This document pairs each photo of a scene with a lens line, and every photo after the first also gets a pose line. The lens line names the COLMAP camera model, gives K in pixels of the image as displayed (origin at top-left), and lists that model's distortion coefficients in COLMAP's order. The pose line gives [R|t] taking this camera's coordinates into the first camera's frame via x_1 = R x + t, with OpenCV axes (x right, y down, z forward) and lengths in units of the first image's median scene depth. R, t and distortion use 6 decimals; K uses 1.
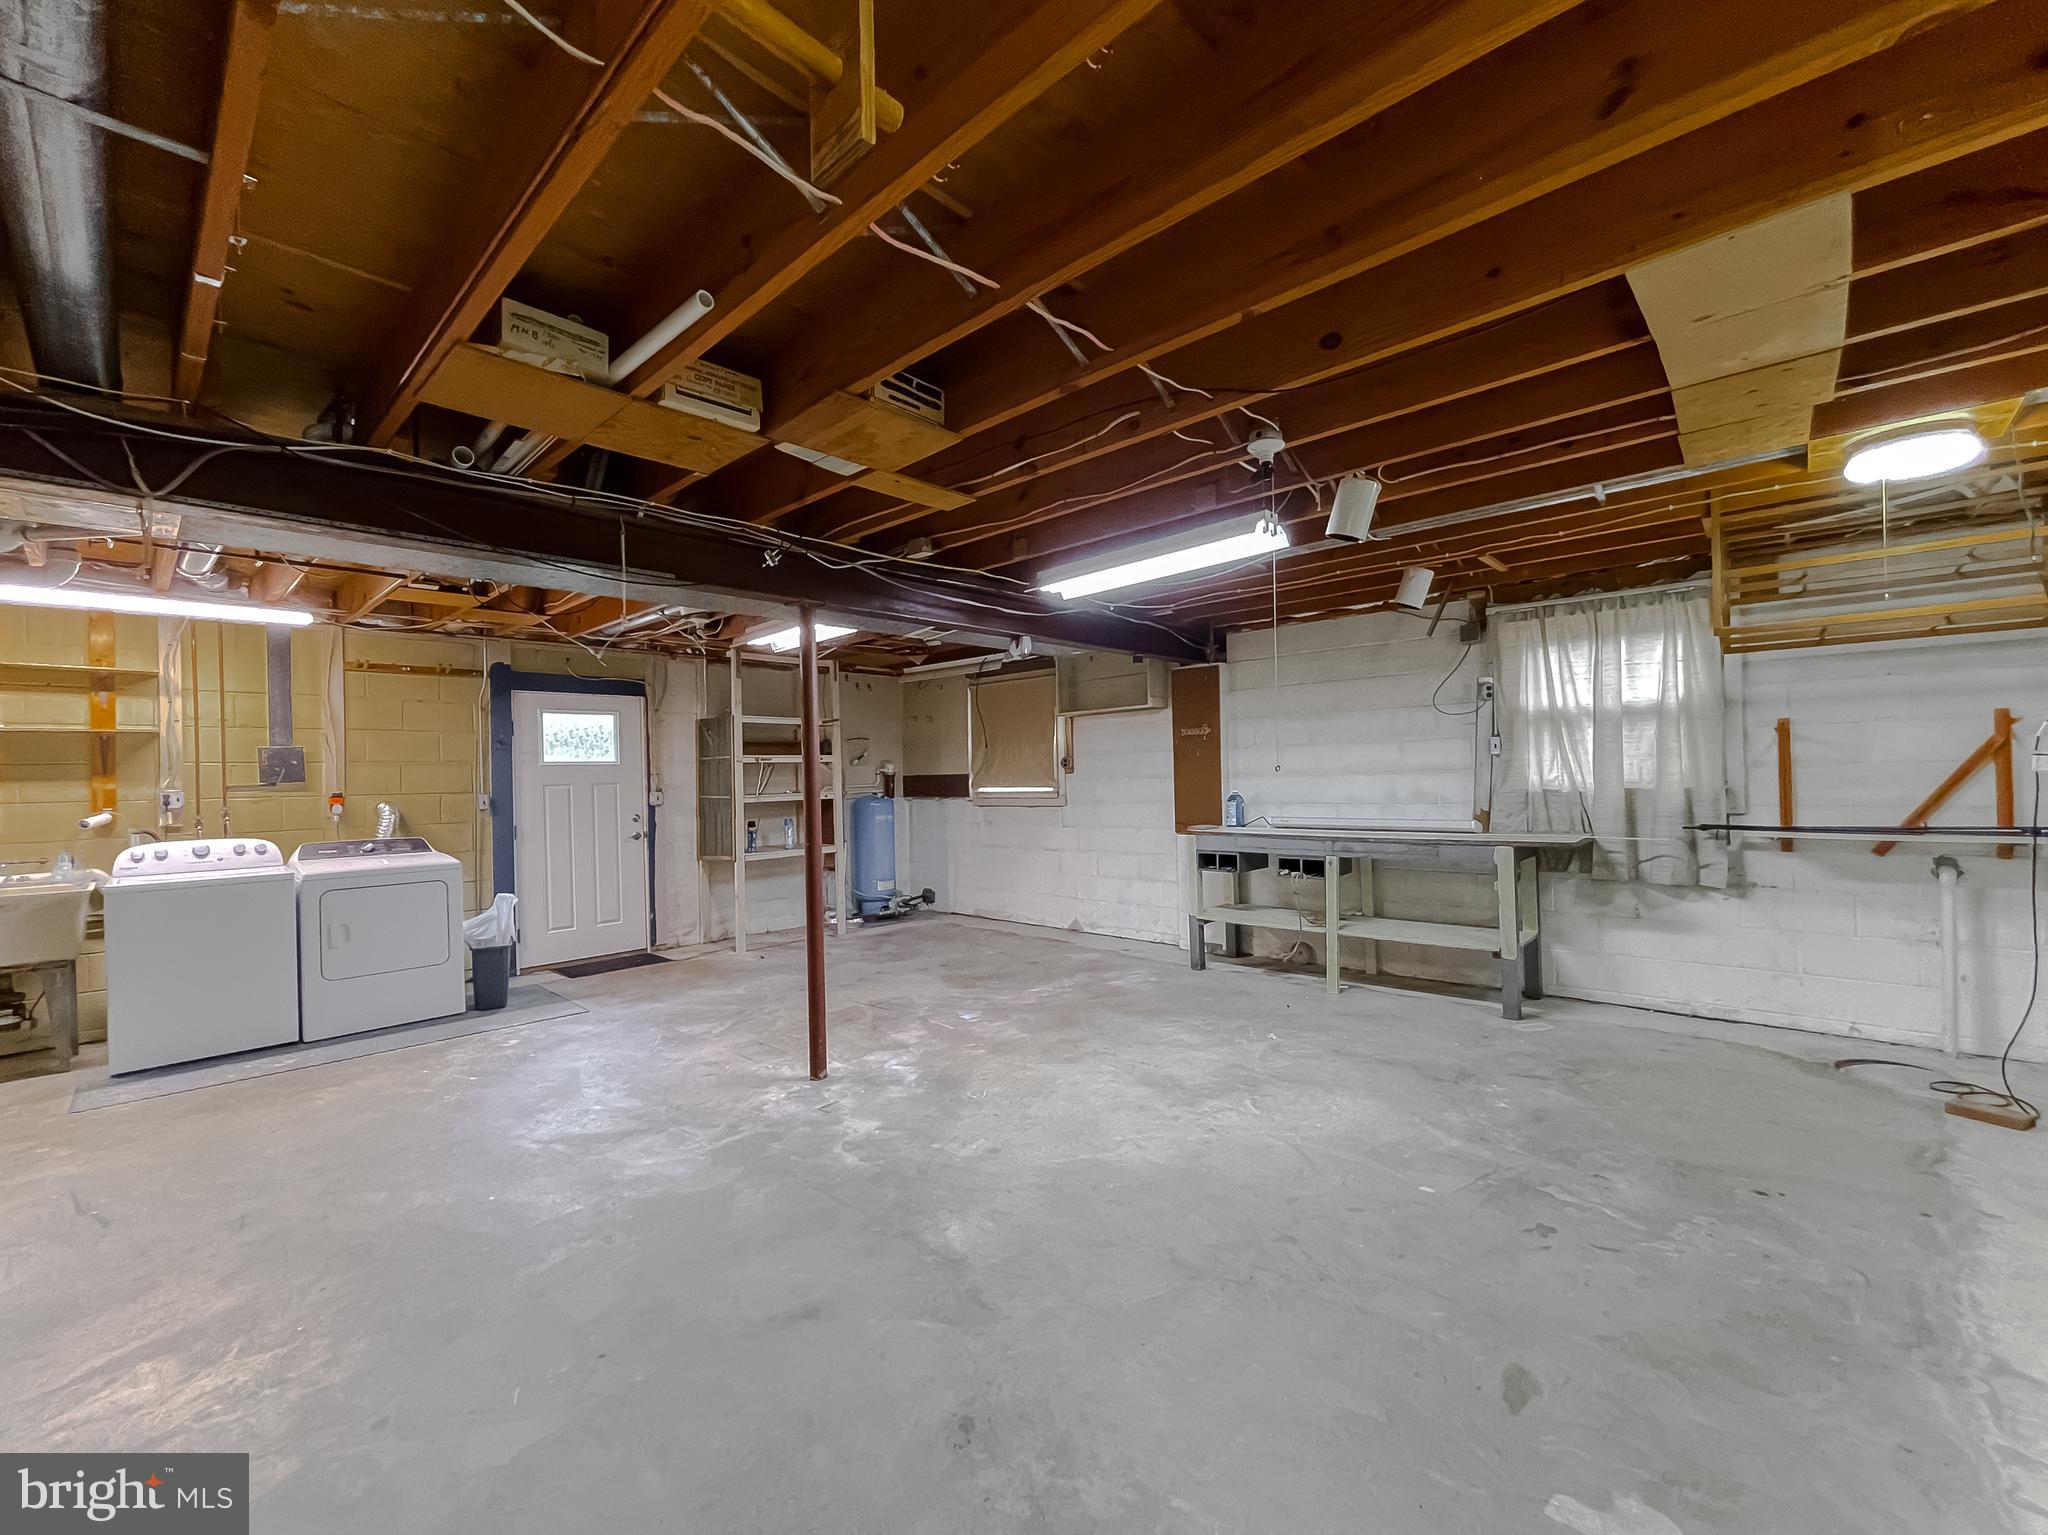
lens RADIAL K [[846.2, 0, 1016.6], [0, 846.2, 779.0], [0, 0, 1]] dist [-0.011637, 0.008035]
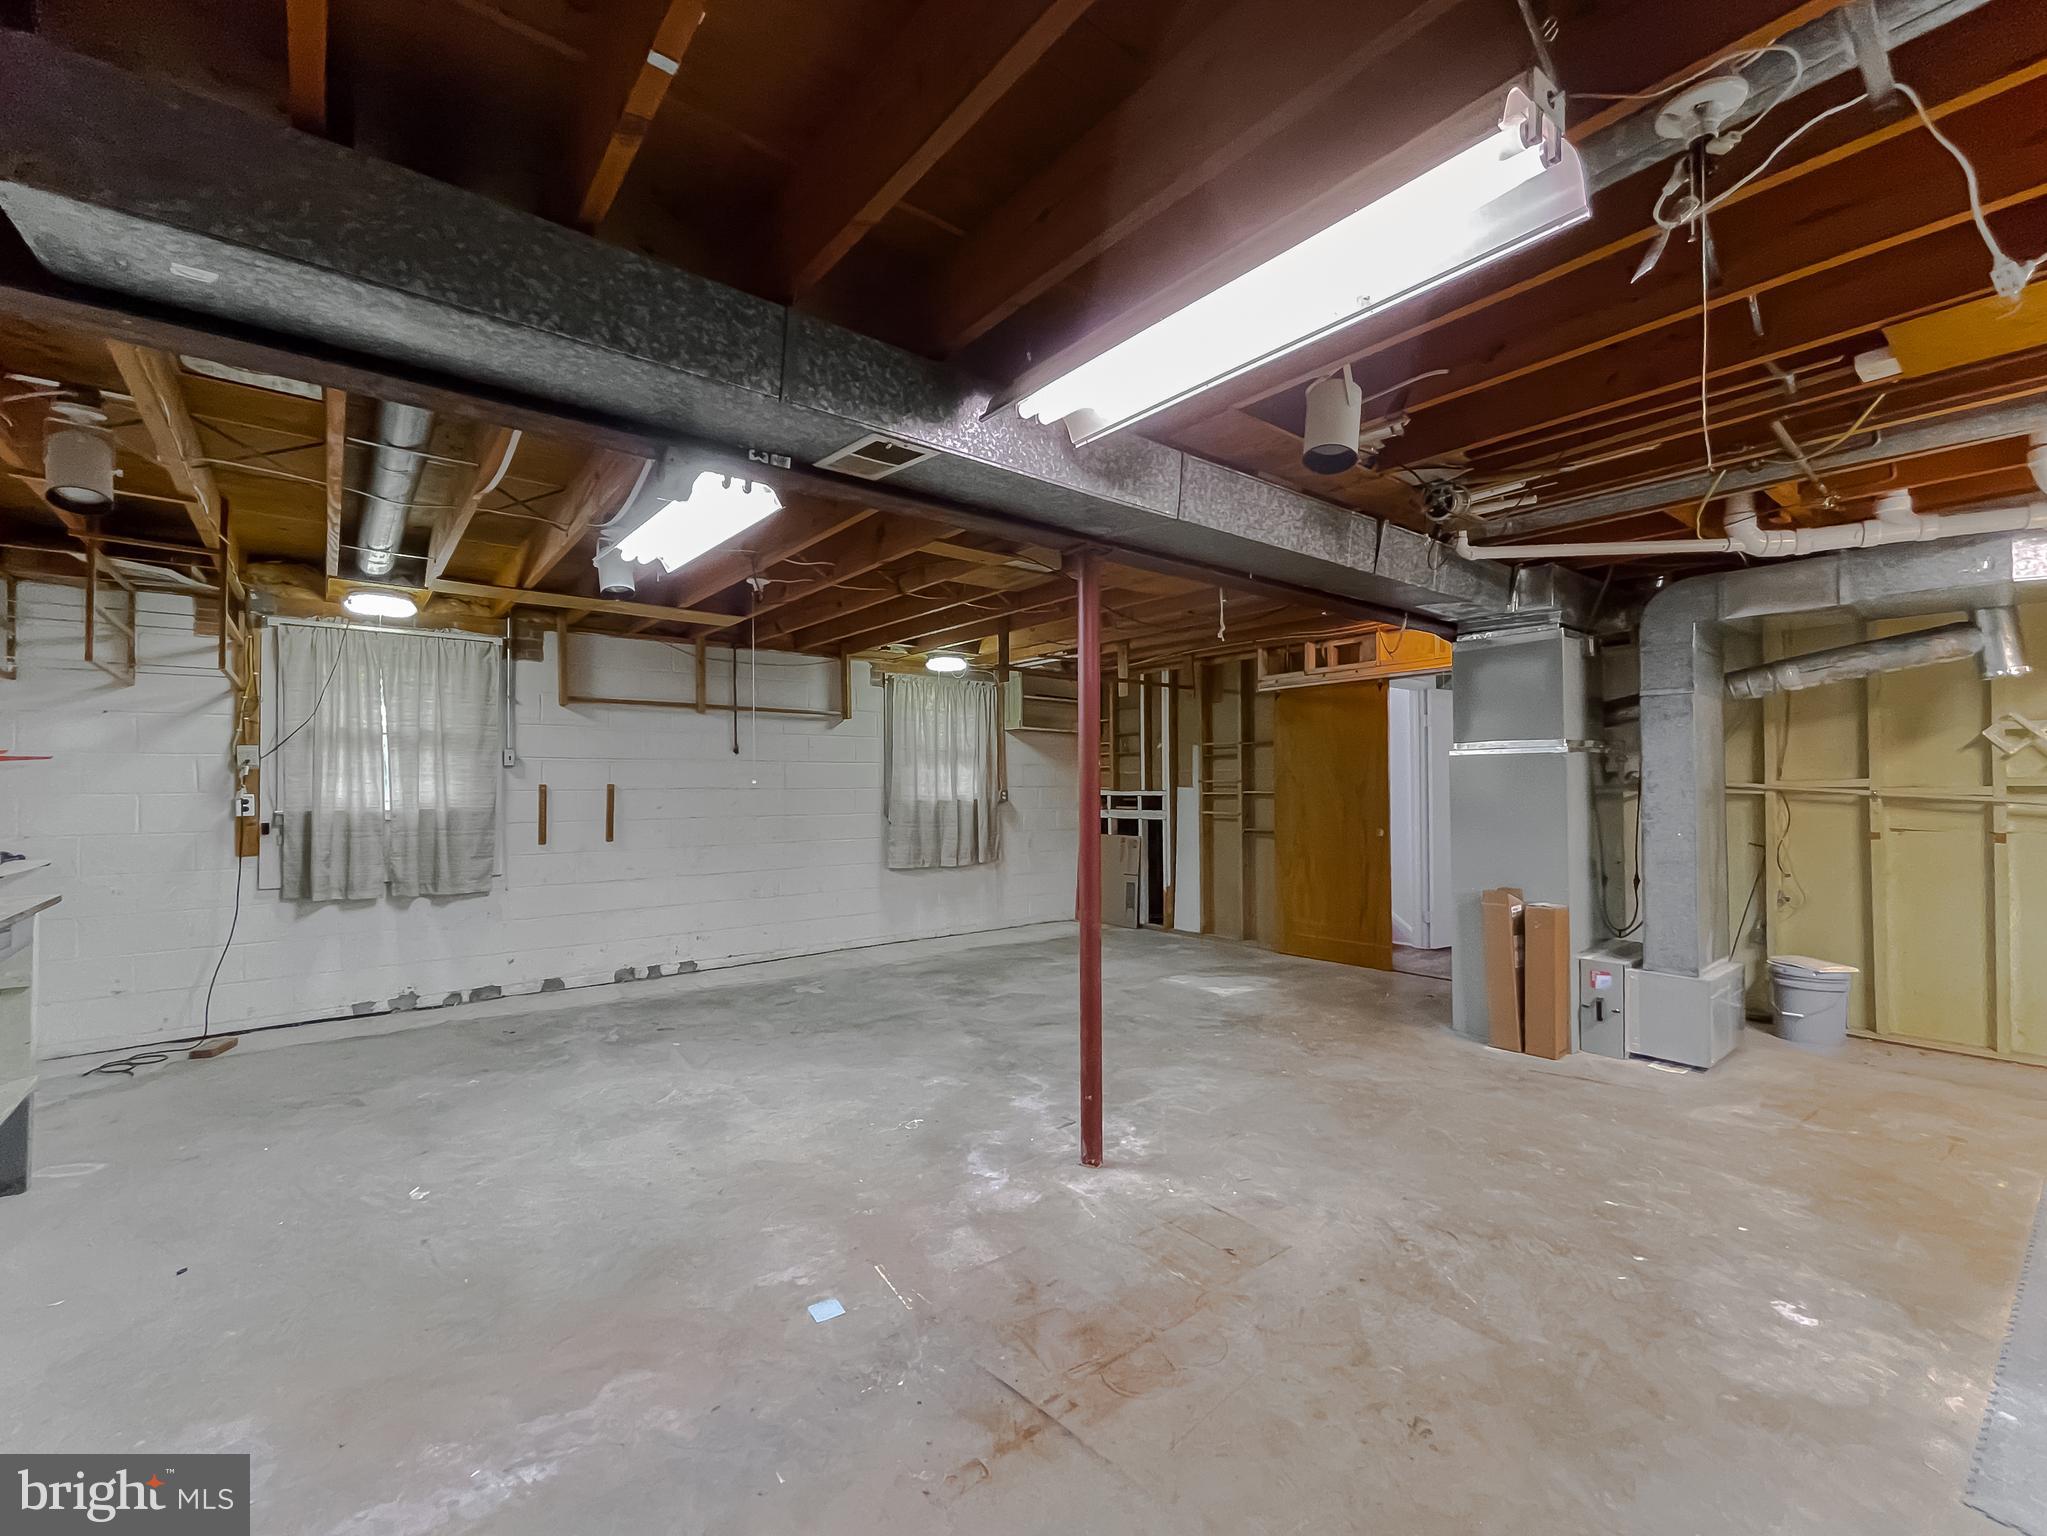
lens RADIAL K [[845.8, 0, 1016.1], [0, 845.8, 779.5], [0, 0, 1]] dist [-0.011637, 0.008035]
pose [[-0.989721, 0.030579, 0.139705, -0.287877], [0.030105, 0.999532, -0.005501, 0.004781], [-0.139807, -0.001238, -0.990178, 1.798066]]
